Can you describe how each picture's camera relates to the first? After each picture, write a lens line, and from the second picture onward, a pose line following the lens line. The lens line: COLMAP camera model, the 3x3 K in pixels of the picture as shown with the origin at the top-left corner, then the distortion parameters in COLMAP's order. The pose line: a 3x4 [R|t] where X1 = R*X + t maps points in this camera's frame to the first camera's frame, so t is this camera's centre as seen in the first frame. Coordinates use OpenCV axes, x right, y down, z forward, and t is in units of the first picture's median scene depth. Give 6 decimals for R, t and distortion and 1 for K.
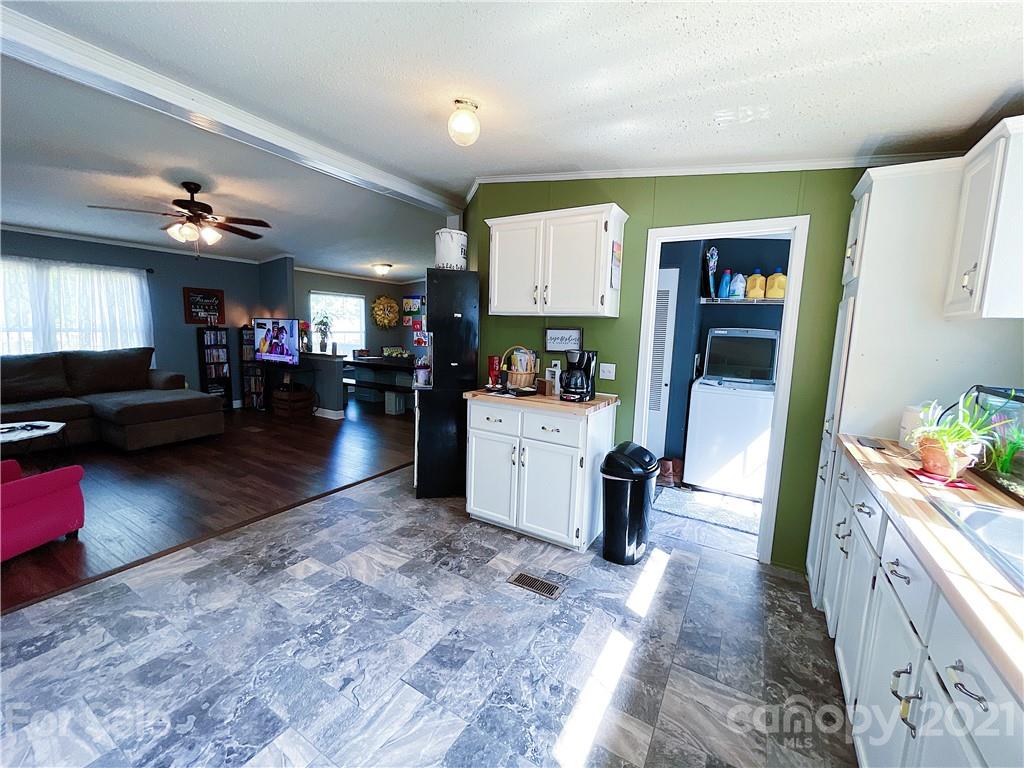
lens RADIAL K [[418.5, 0, 515.0], [0, 418.5, 375.0], [0, 0, 1]] dist [-0.002800, 0.001839]
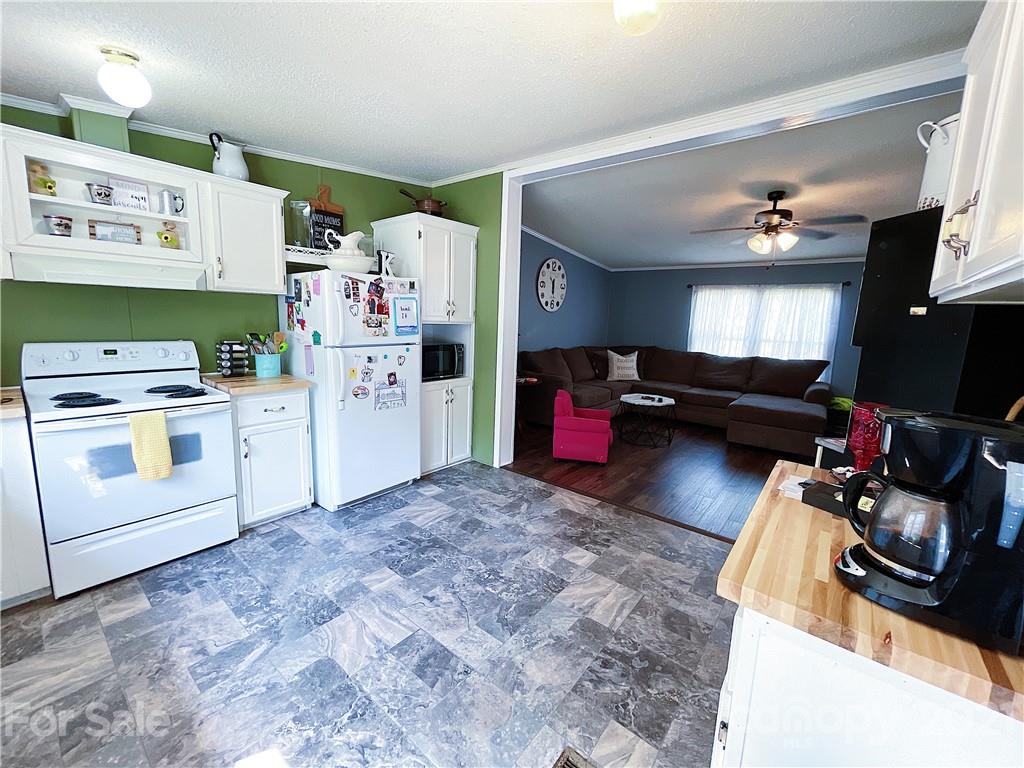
lens RADIAL K [[418.5, 0, 505.9], [0, 418.5, 366.8], [0, 0, 1]] dist [-0.002800, 0.001839]
pose [[-0.152421, 0.080243, -0.985053, 0.488748], [-0.152602, 0.982835, 0.103674, -0.079743], [0.976463, 0.166123, -0.137559, 0.826580]]
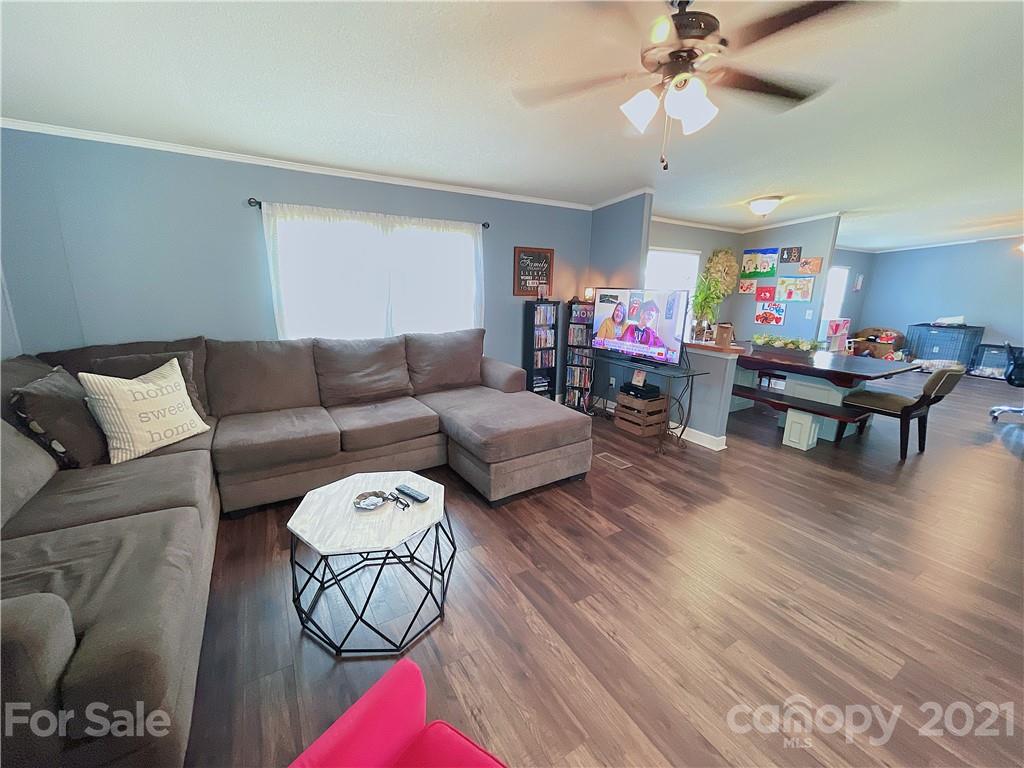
lens RADIAL K [[418.5, 0, 512.6], [0, 418.5, 379.6], [0, 0, 1]] dist [-0.002800, 0.001839]
pose [[0.883355, 0.092344, -0.459517, -0.986440], [-0.046745, 0.992869, 0.109665, -0.127762], [0.466367, -0.075393, 0.881372, 0.733519]]
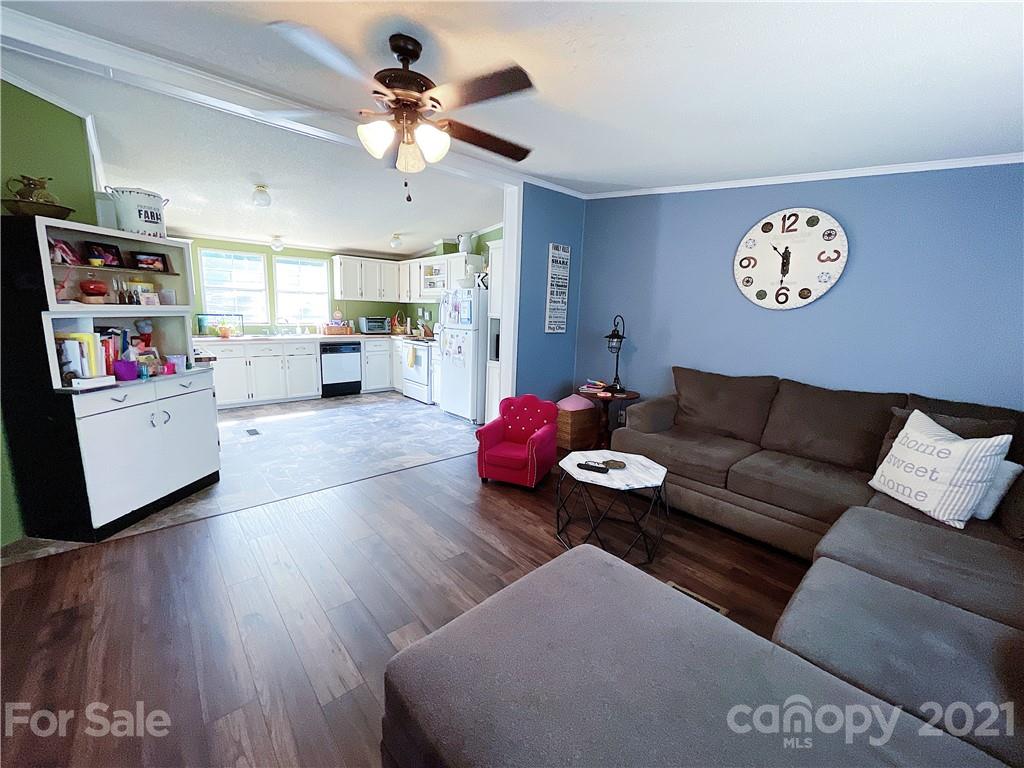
lens RADIAL K [[418.5, 0, 520.8], [0, 418.5, 374.6], [0, 0, 1]] dist [-0.002800, 0.001839]
pose [[-0.953336, -0.108521, 0.281735, -1.545271], [-0.030202, 0.962764, 0.268650, -0.307316], [-0.300398, 0.247604, -0.921115, 2.159137]]
